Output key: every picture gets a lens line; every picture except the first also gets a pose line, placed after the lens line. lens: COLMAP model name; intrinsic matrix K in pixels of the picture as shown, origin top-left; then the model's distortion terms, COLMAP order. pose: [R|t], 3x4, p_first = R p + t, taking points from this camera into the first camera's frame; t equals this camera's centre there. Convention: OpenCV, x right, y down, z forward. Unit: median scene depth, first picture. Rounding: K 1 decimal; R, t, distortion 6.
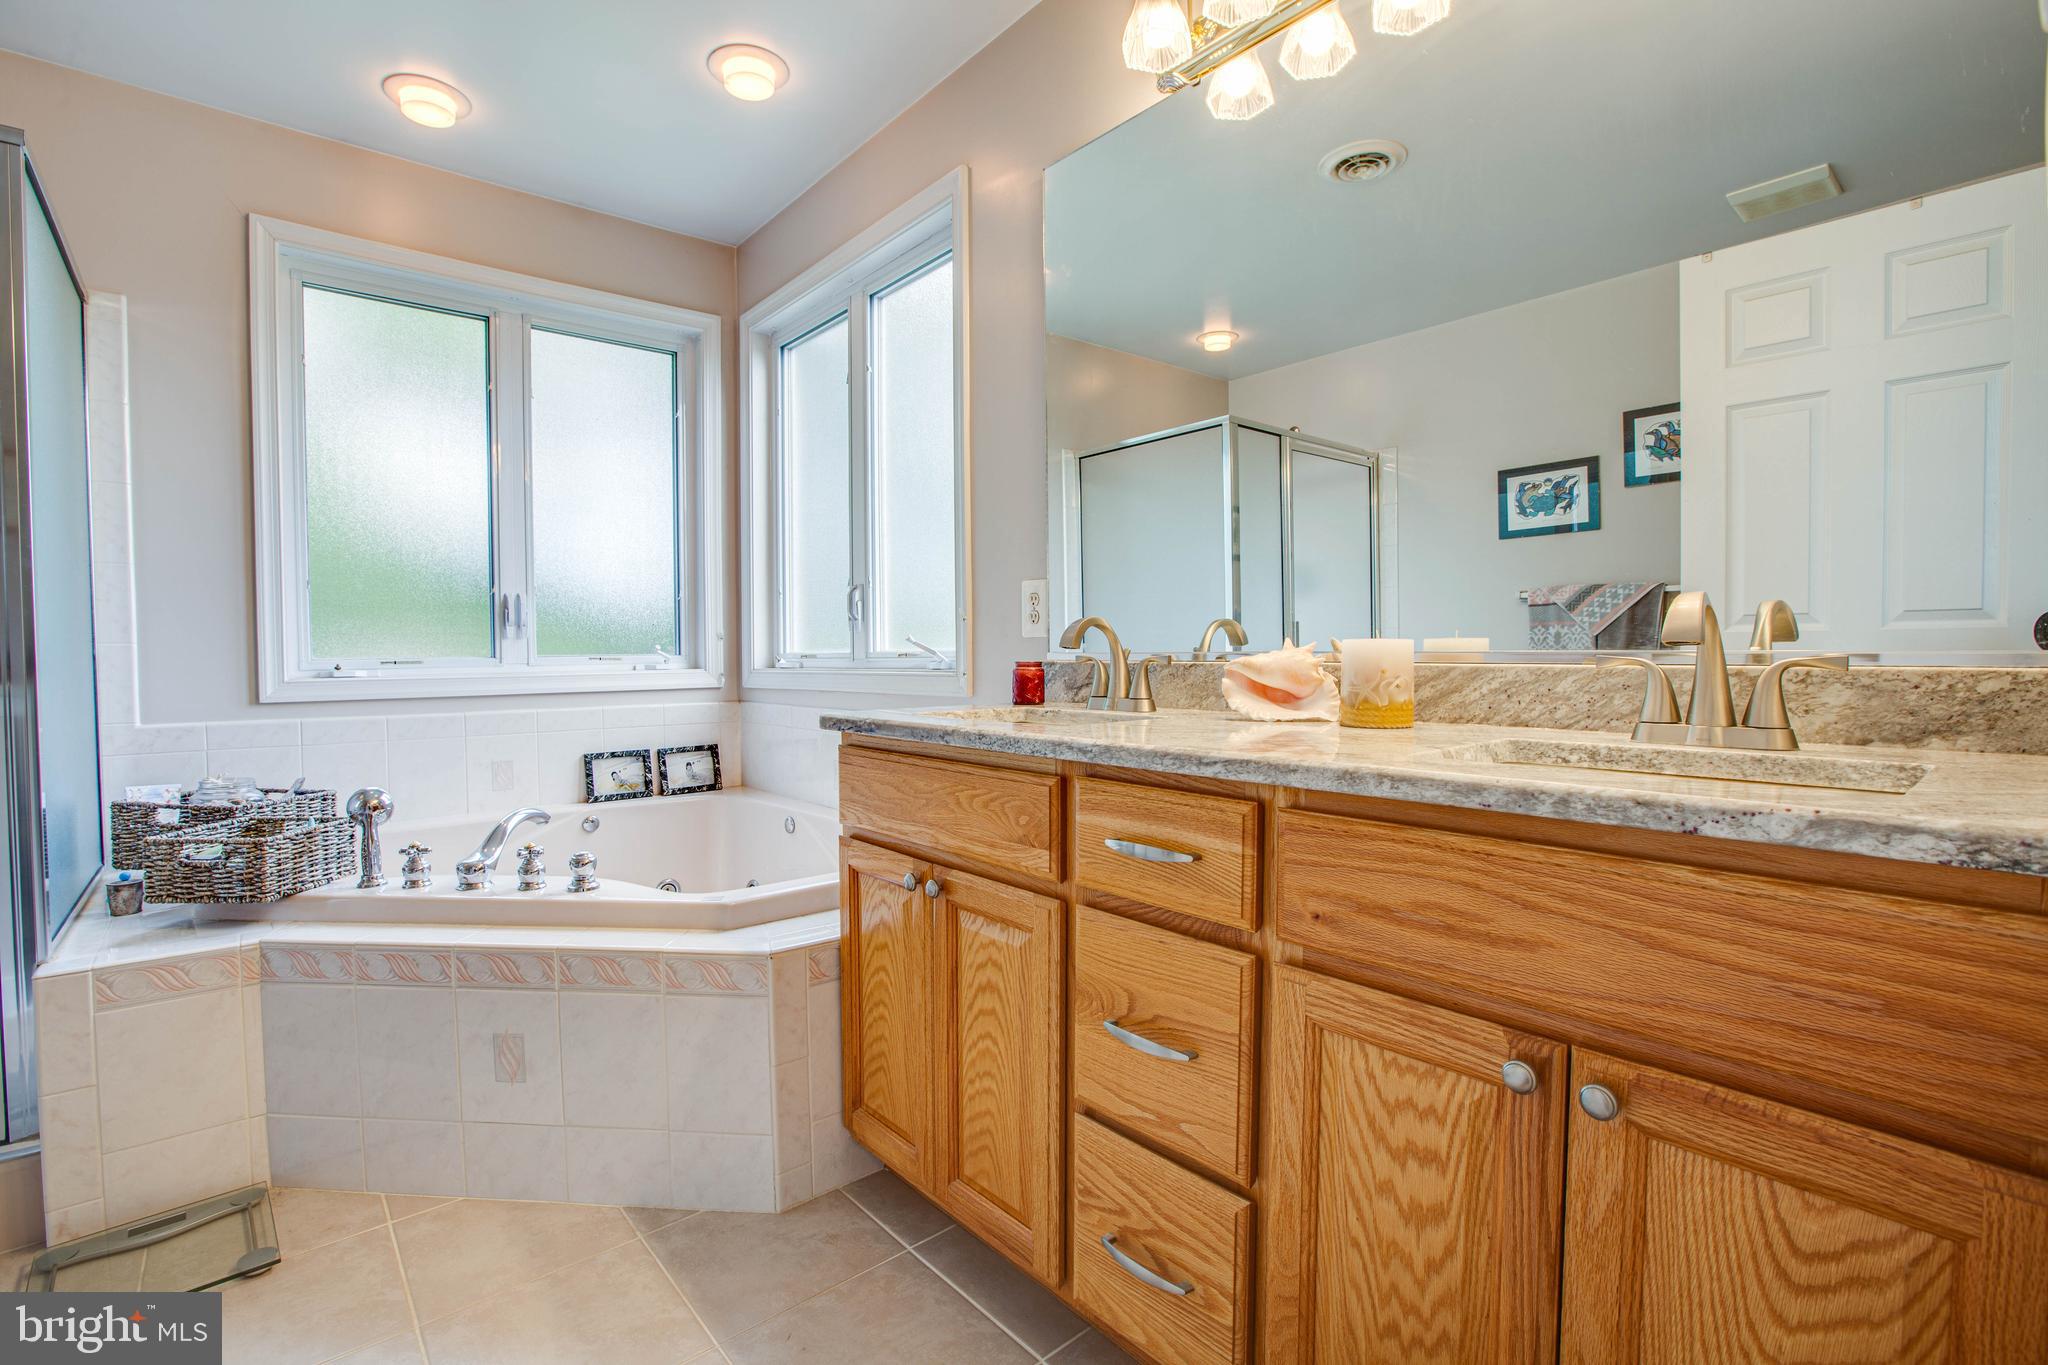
lens RADIAL K [[943.2, 0, 1019.3], [0, 943.2, 677.0], [0, 0, 1]] dist [-0.042787, 0.014077]
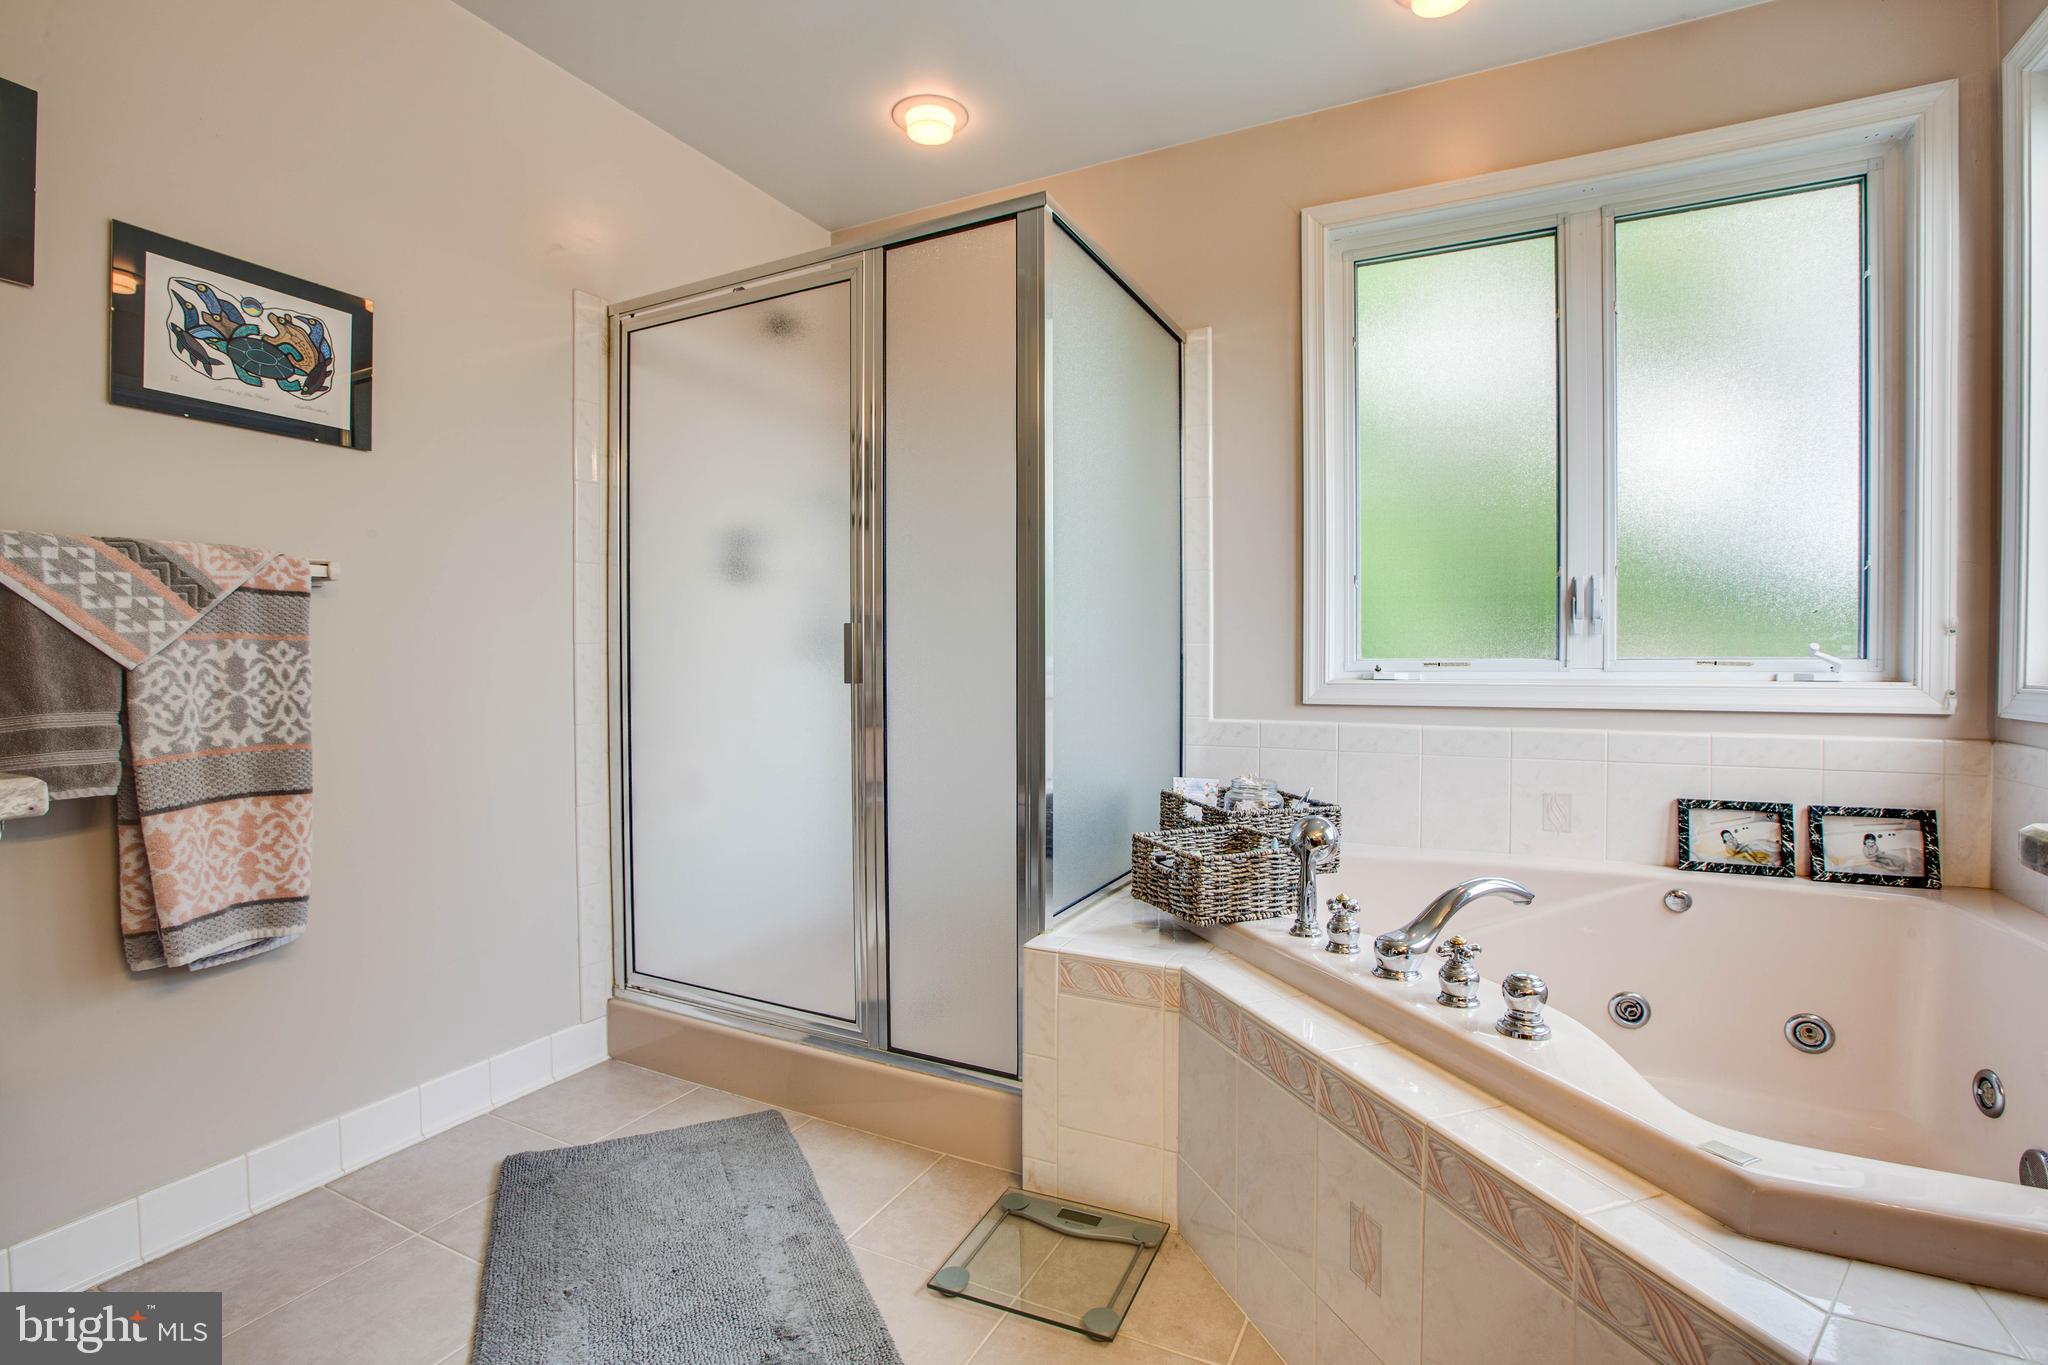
lens RADIAL K [[943.2, 0, 1026.4], [0, 943.2, 664.6], [0, 0, 1]] dist [-0.042787, 0.014077]
pose [[0.383838, 0.019117, -0.923202, -0.012364], [-0.025168, 0.999631, 0.010235, -0.013572], [0.923057, 0.019306, 0.384178, 0.285437]]
